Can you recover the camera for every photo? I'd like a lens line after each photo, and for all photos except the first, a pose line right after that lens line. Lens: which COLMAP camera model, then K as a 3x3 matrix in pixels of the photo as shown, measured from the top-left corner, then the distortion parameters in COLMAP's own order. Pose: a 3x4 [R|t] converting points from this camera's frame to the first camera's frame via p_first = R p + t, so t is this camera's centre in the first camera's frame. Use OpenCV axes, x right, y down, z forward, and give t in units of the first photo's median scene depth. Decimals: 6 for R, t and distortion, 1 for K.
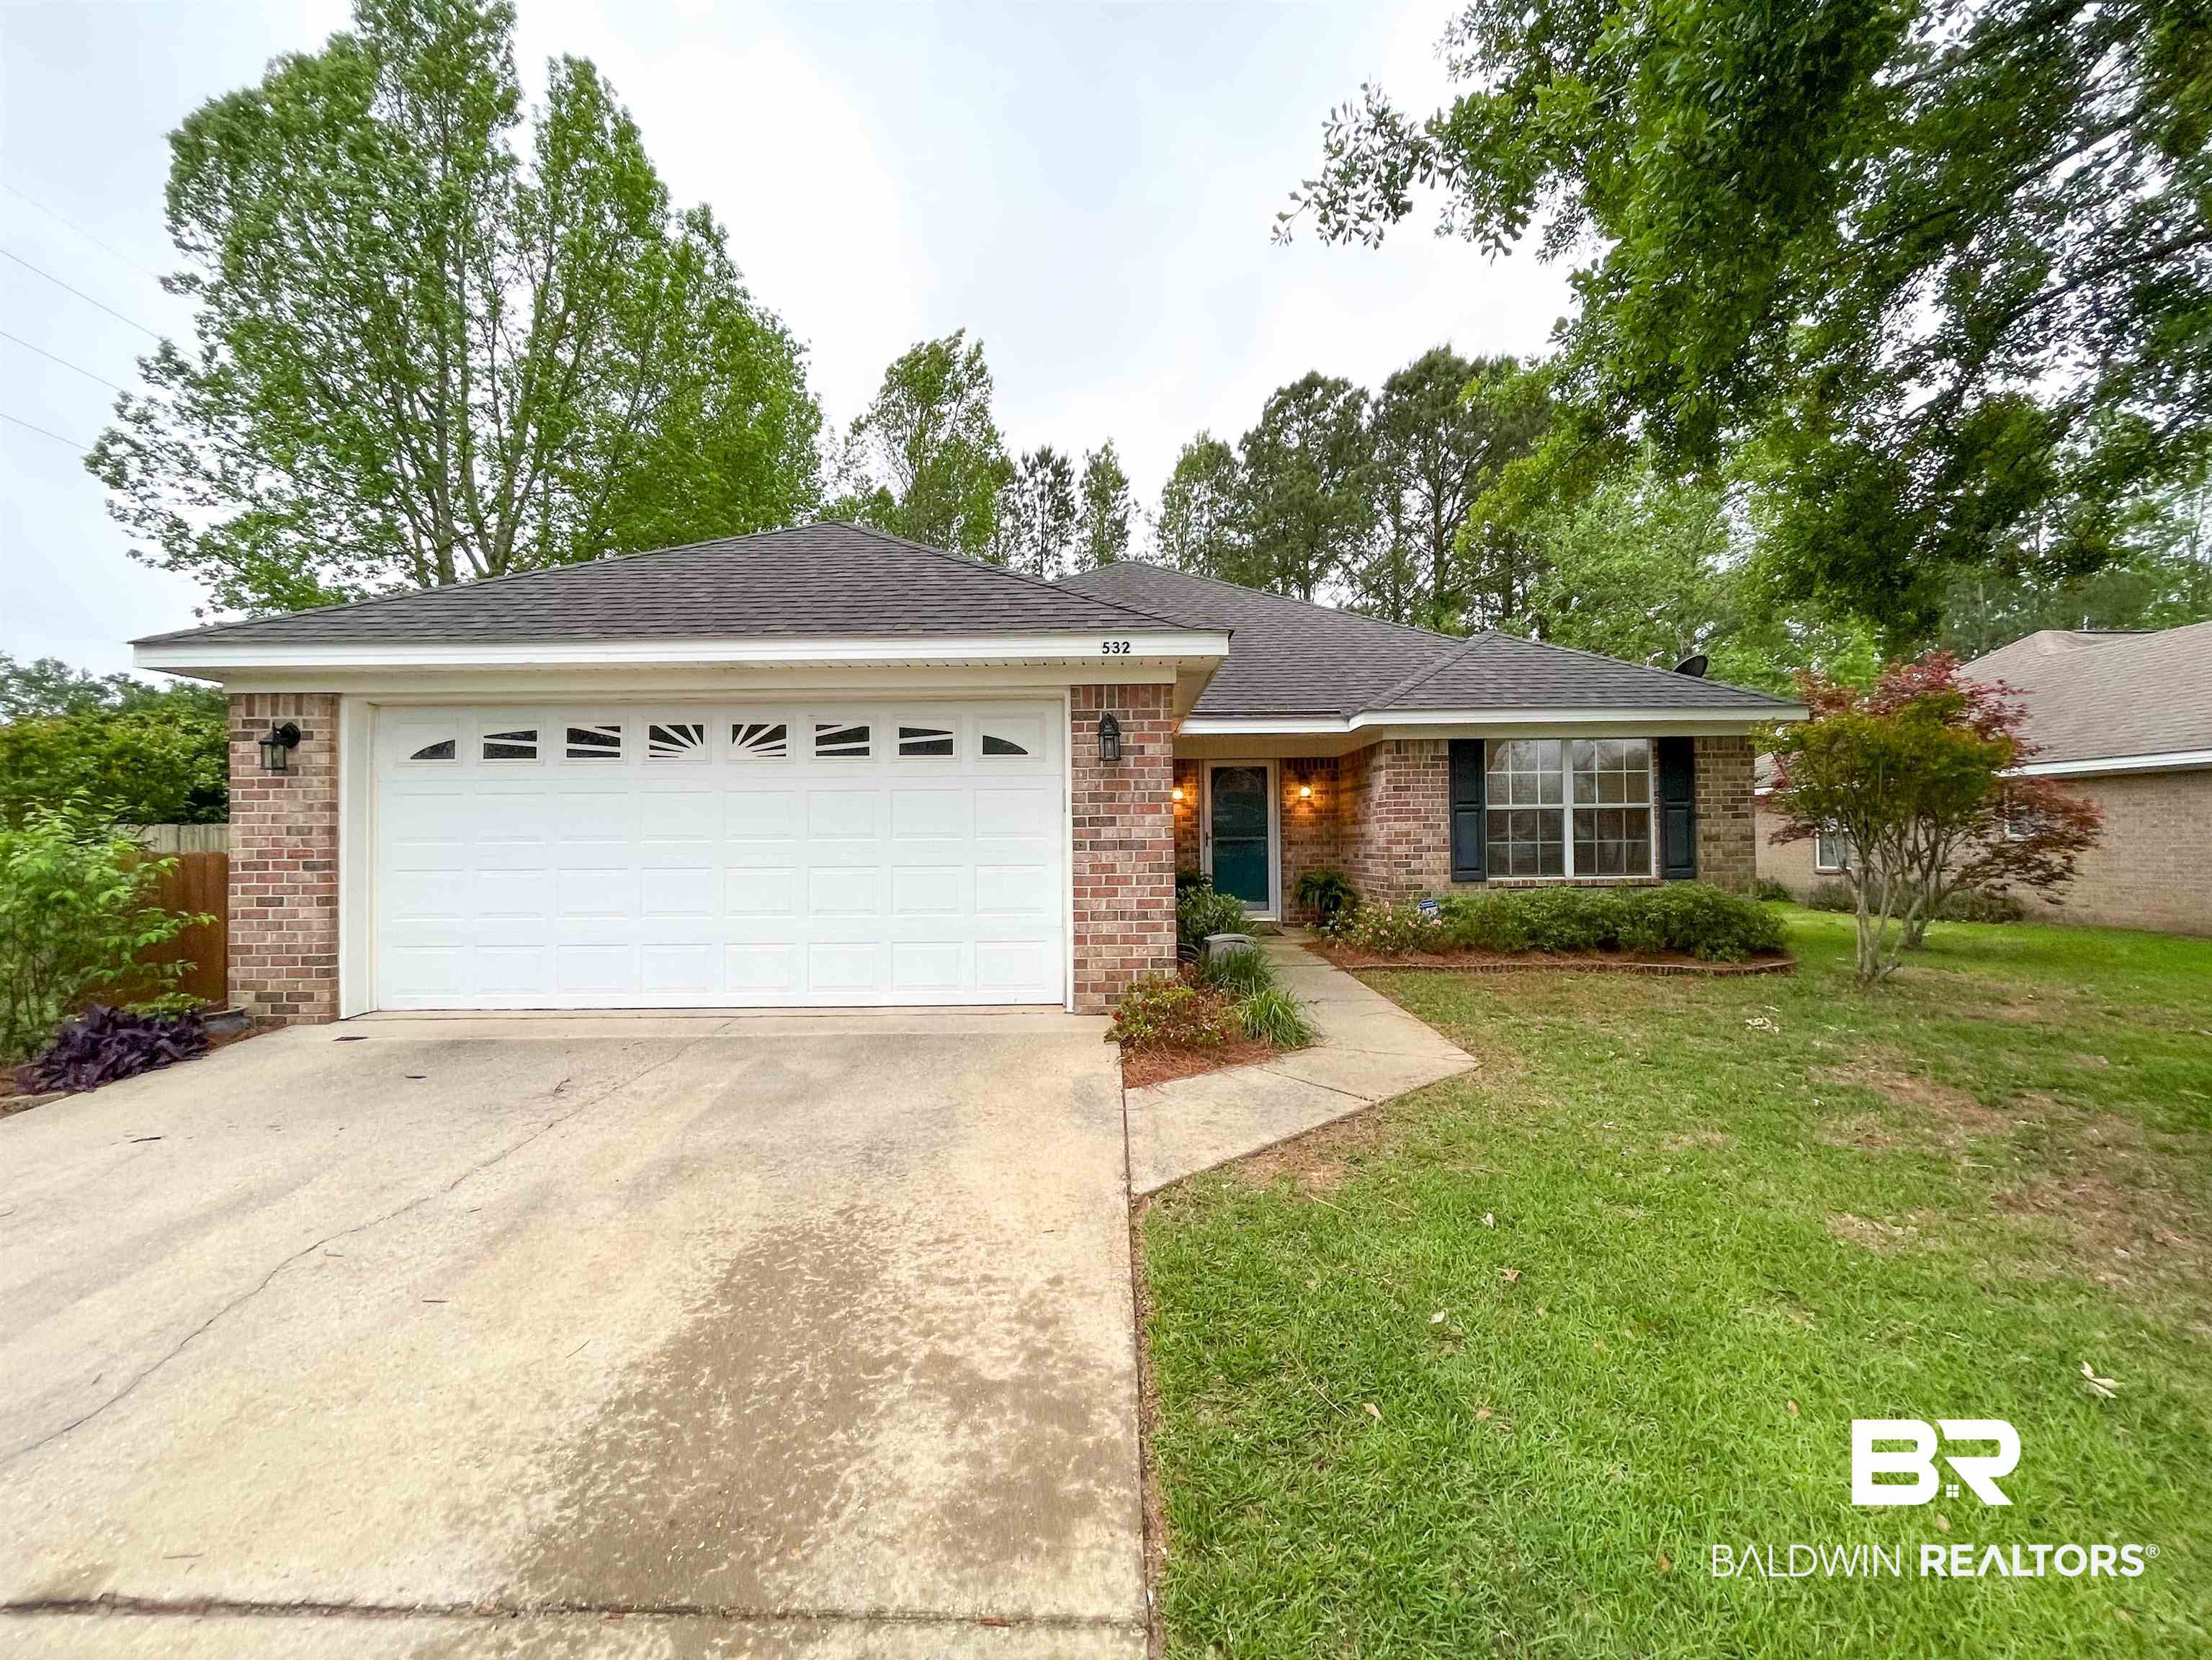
lens RADIAL K [[901.5, 0, 1109.3], [0, 901.5, 838.7], [0, 0, 1]] dist [-0.001352, 0.000395]
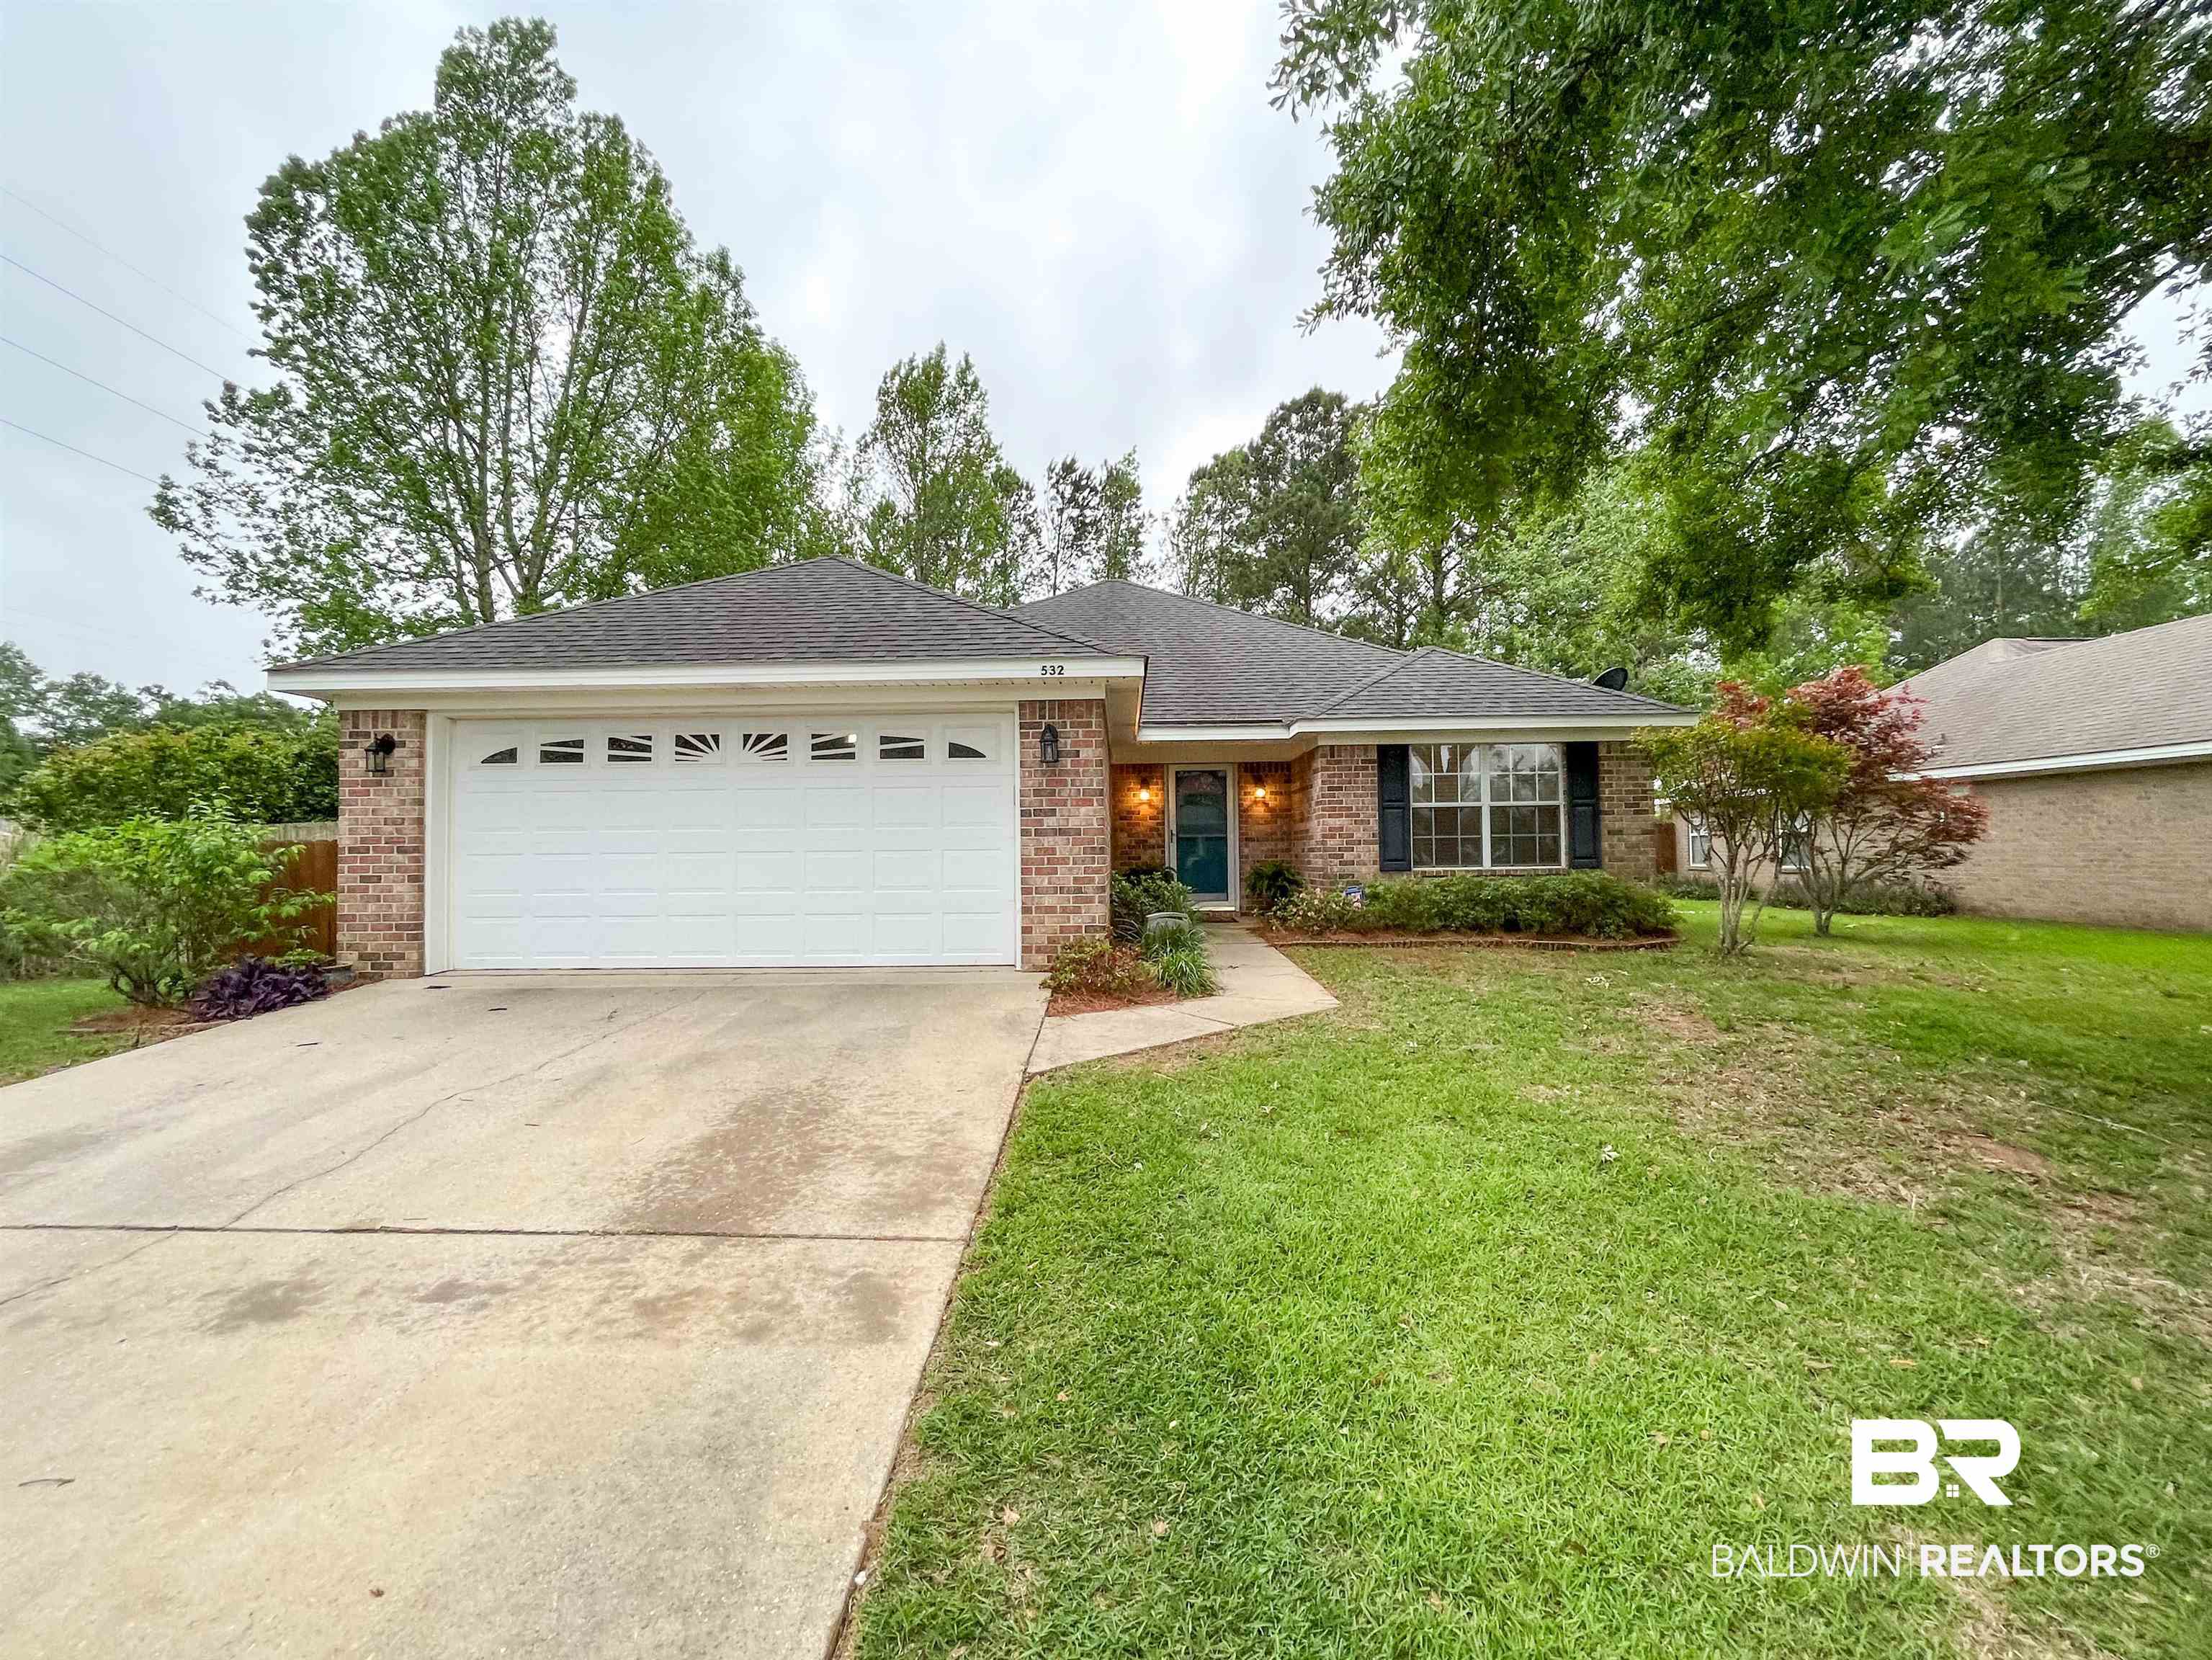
lens RADIAL K [[901.5, 0, 1106.4], [0, 901.5, 835.5], [0, 0, 1]] dist [-0.001352, 0.000395]
pose [[0.999845, -0.001556, -0.017549, 0.058599], [0.001340, 0.999923, -0.012319, 0.016298], [0.017567, 0.012294, 0.999770, -0.130506]]
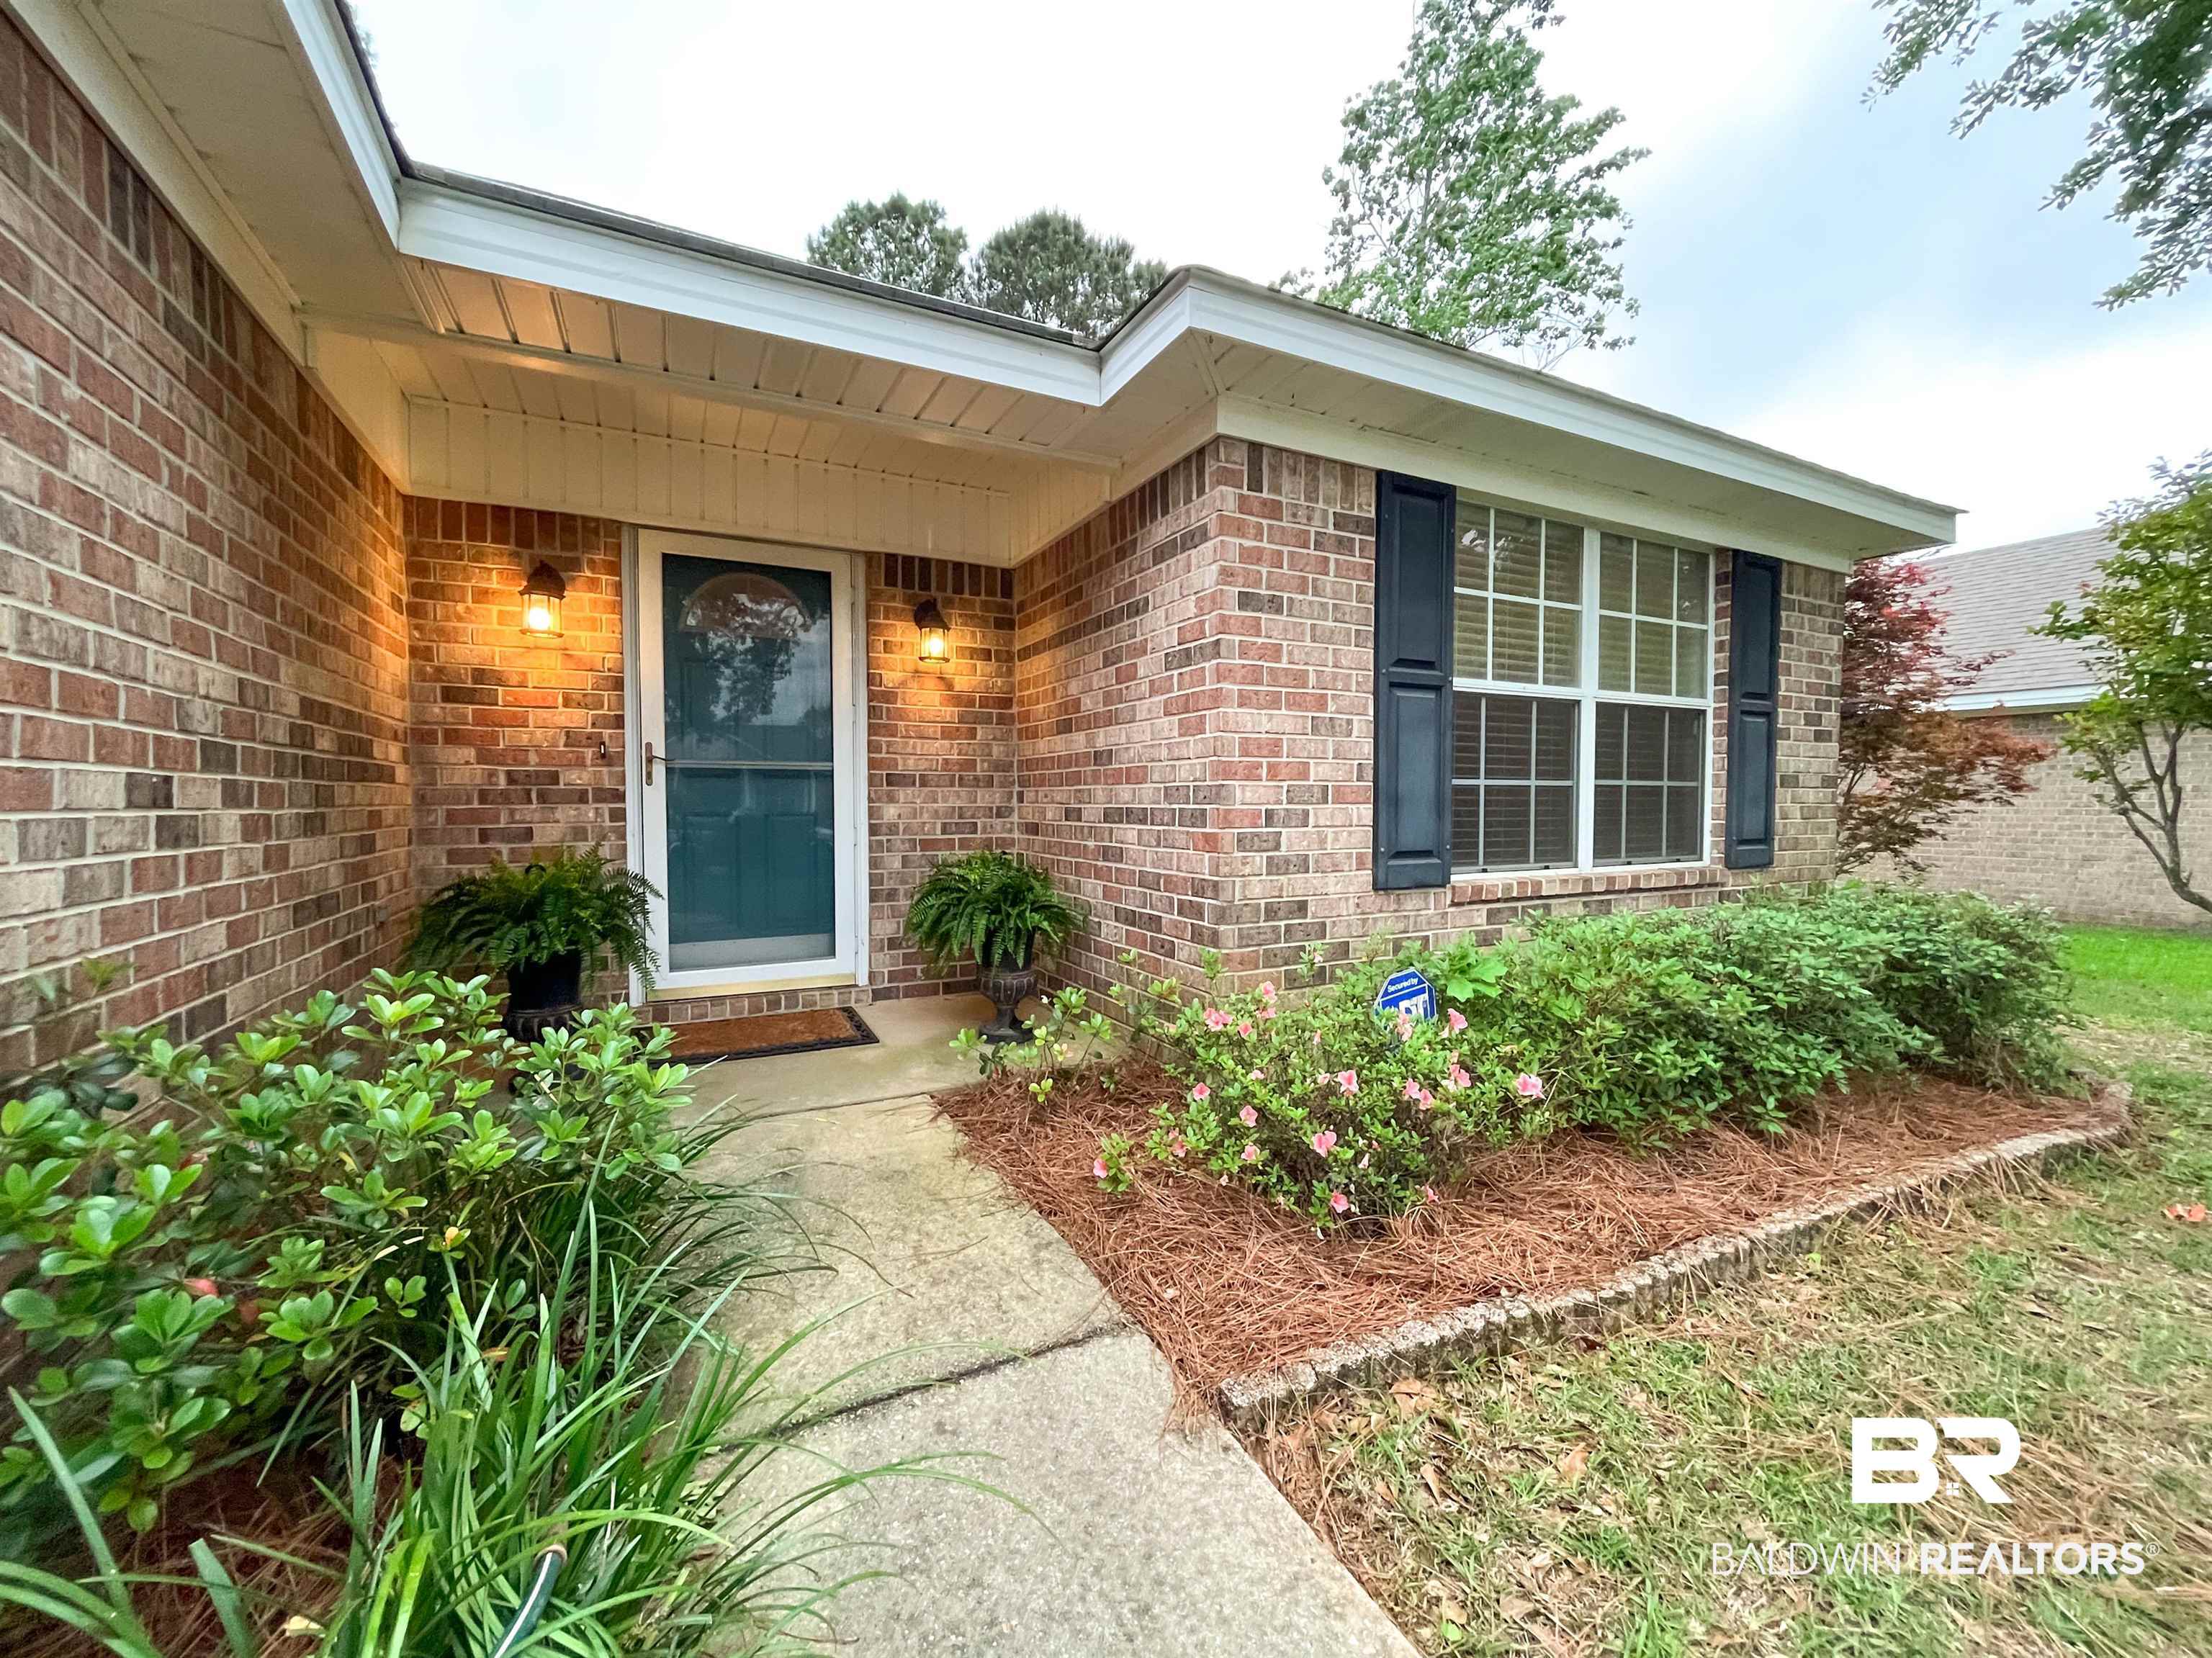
lens RADIAL K [[901.3, 0, 1120.2], [0, 901.3, 844.1], [0, 0, 1]] dist [-0.001352, 0.000395]
pose [[0.891021, -0.011293, 0.453821, 0.136344], [-0.013495, 0.998590, 0.051346, 0.013616], [-0.453761, -0.051875, 0.889612, 0.743597]]
